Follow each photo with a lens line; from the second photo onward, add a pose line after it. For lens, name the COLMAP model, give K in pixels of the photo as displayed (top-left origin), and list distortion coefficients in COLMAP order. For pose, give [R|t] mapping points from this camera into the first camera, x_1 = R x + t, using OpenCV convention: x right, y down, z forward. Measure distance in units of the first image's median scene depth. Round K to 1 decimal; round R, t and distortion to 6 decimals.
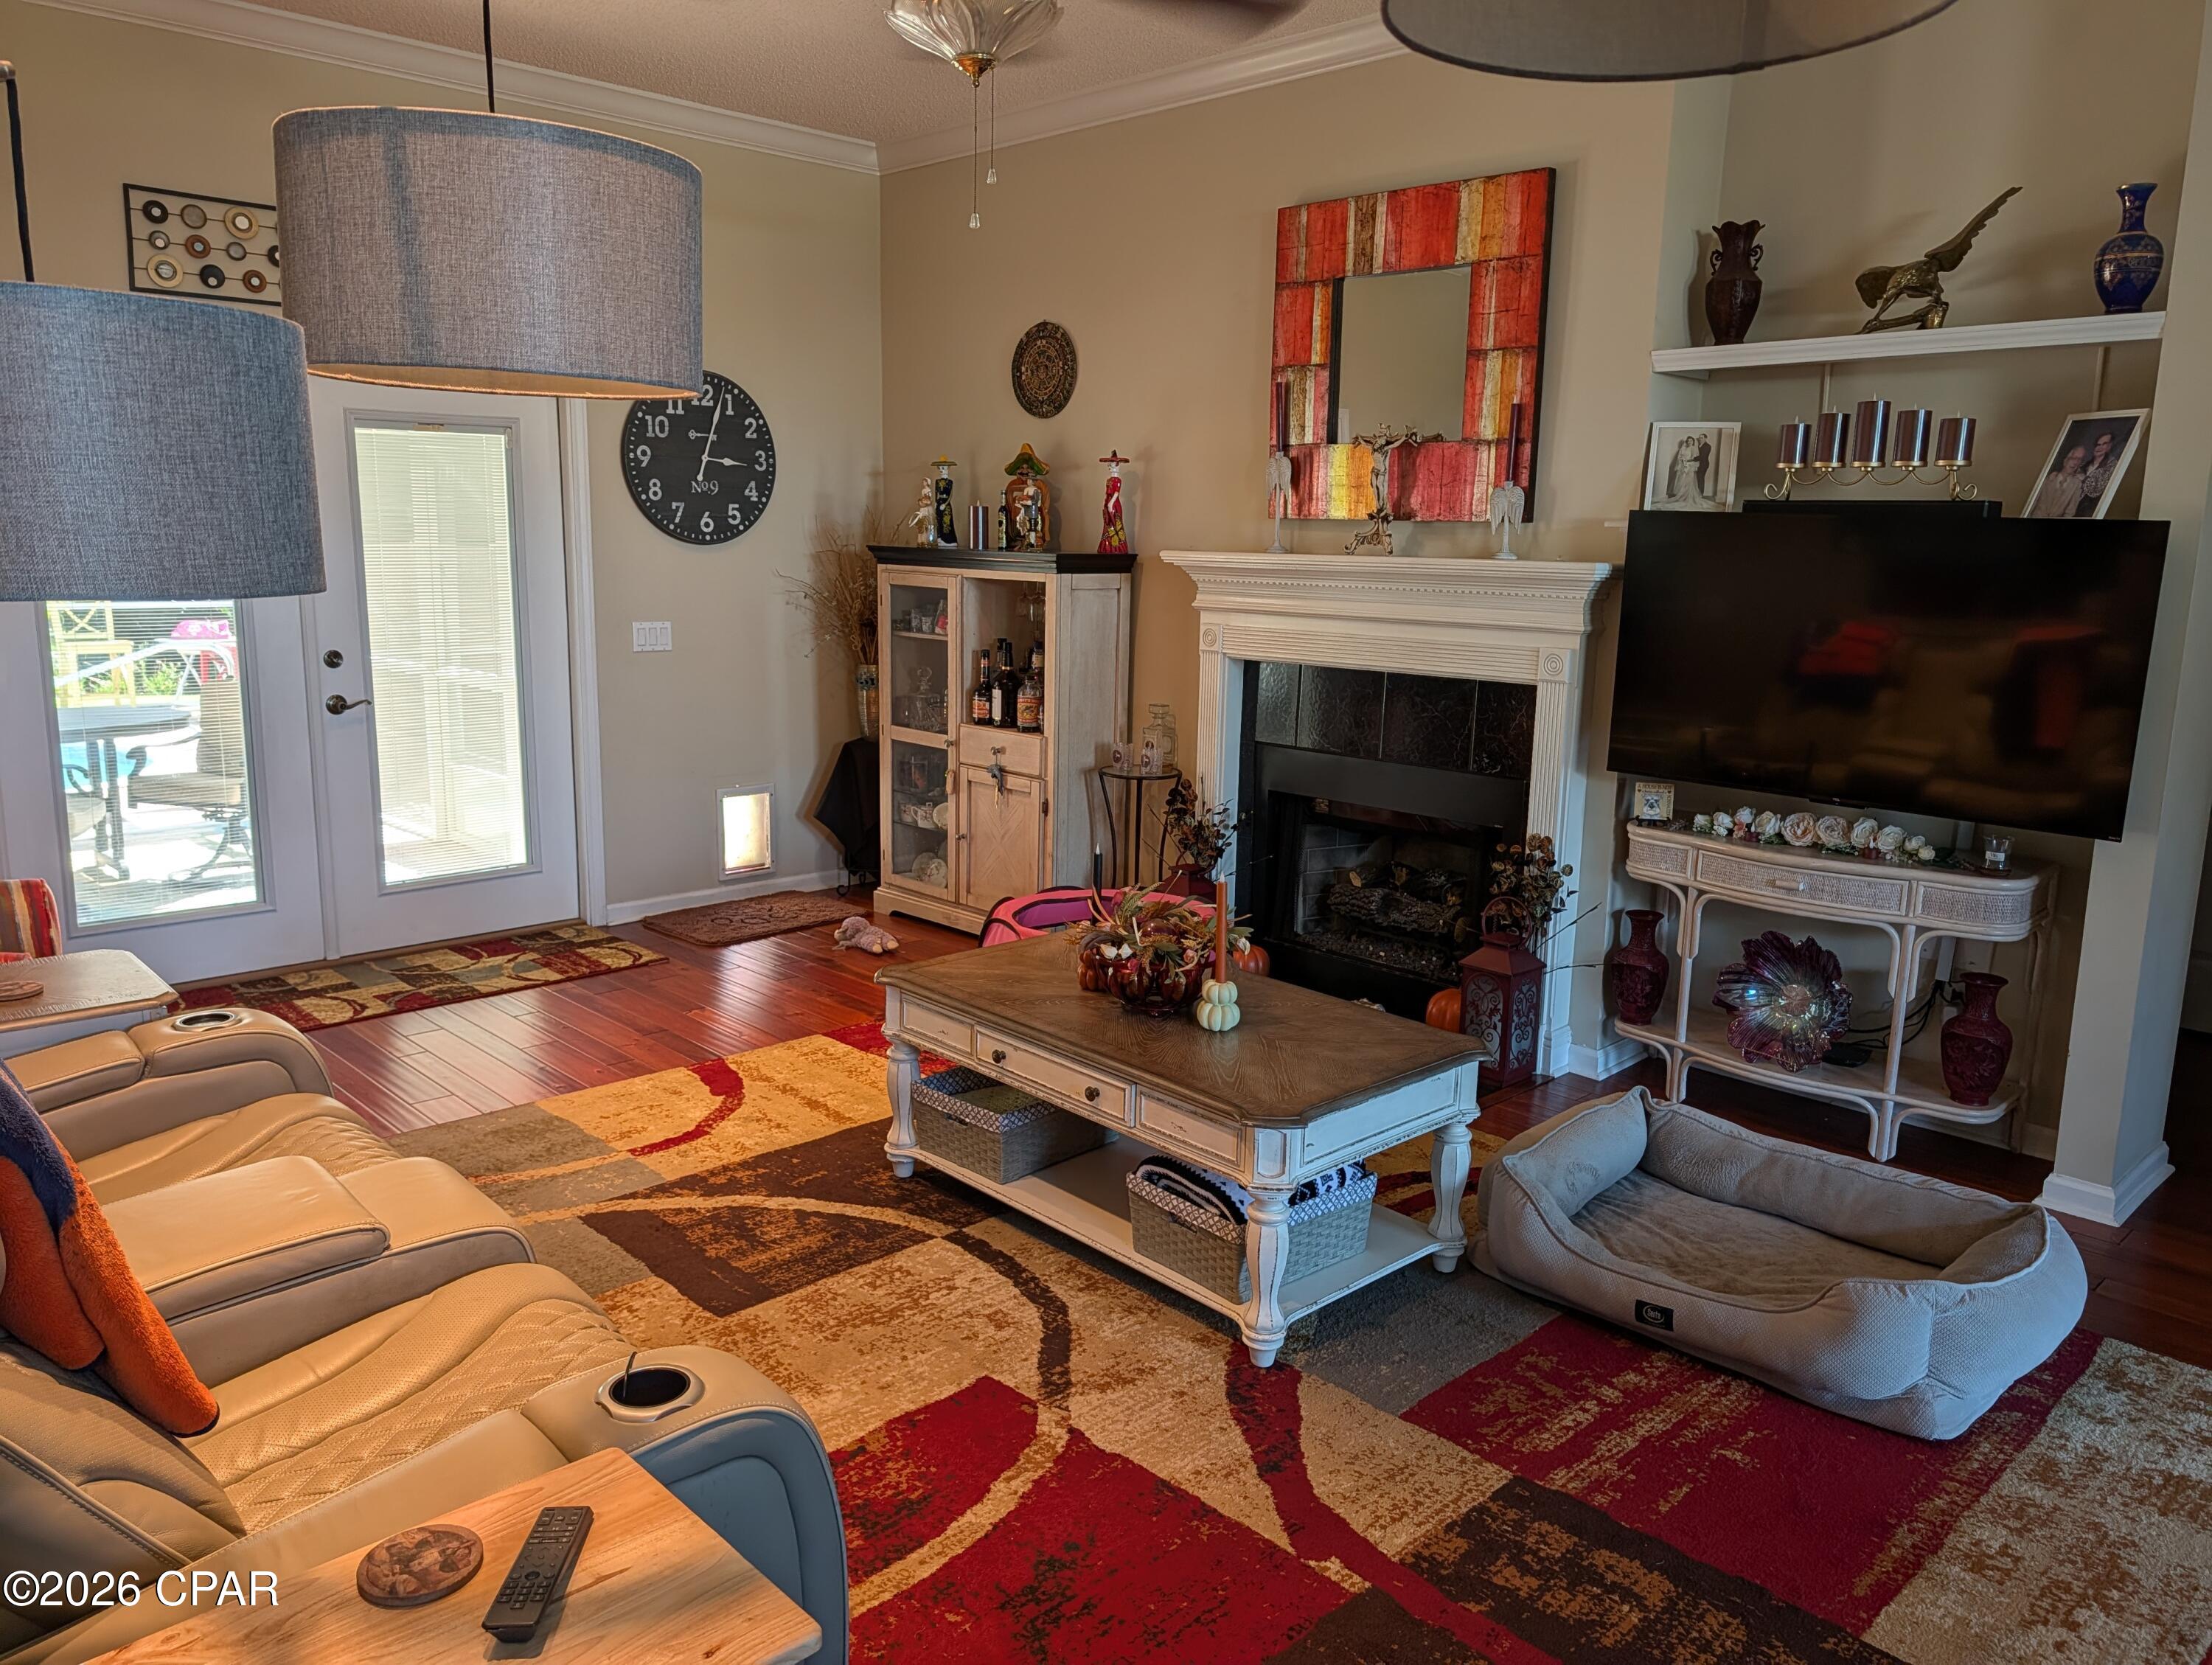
lens RADIAL K [[1608.9, 0, 1113.9], [0, 1608.9, 821.8], [0, 0, 1]] dist [0.022590, -0.006867]
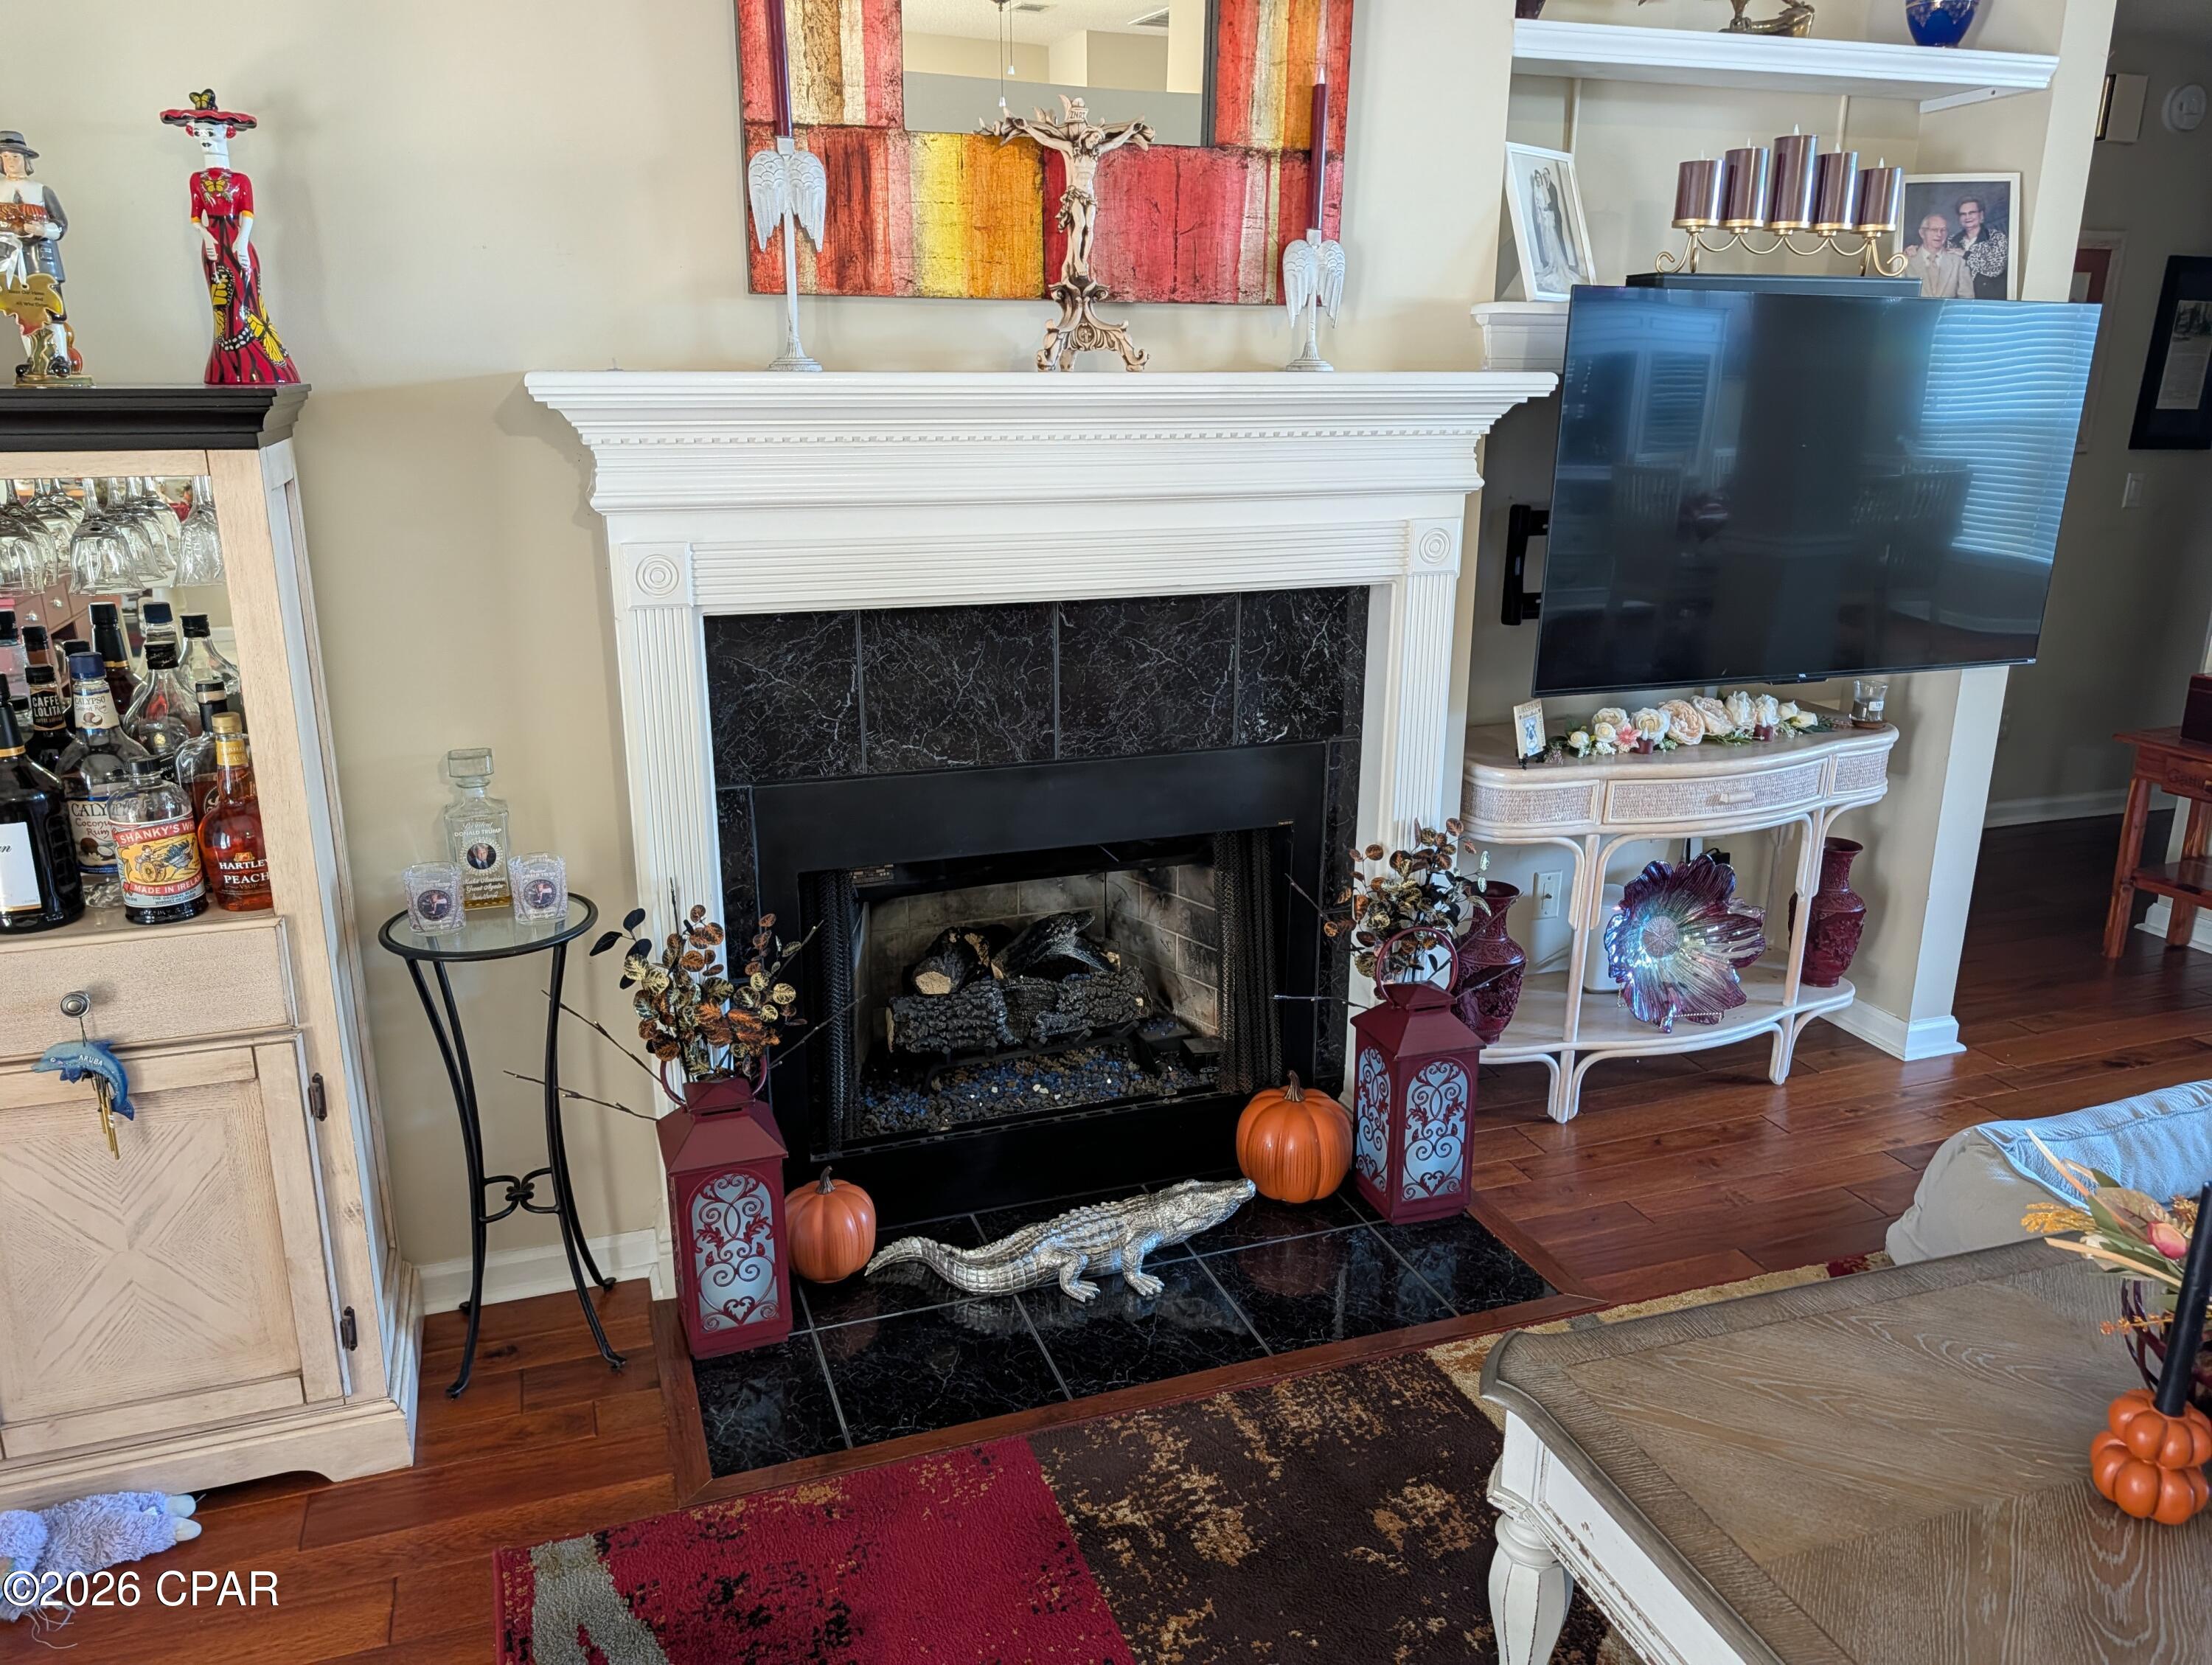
lens RADIAL K [[1608.9, 0, 1113.9], [0, 1608.9, 821.8], [0, 0, 1]] dist [0.022590, -0.006867]
pose [[0.412053, -0.266233, 0.871397, -0.326728], [0.164590, 0.962376, 0.216201, -0.143833], [-0.896171, 0.054337, 0.440369, 0.814731]]
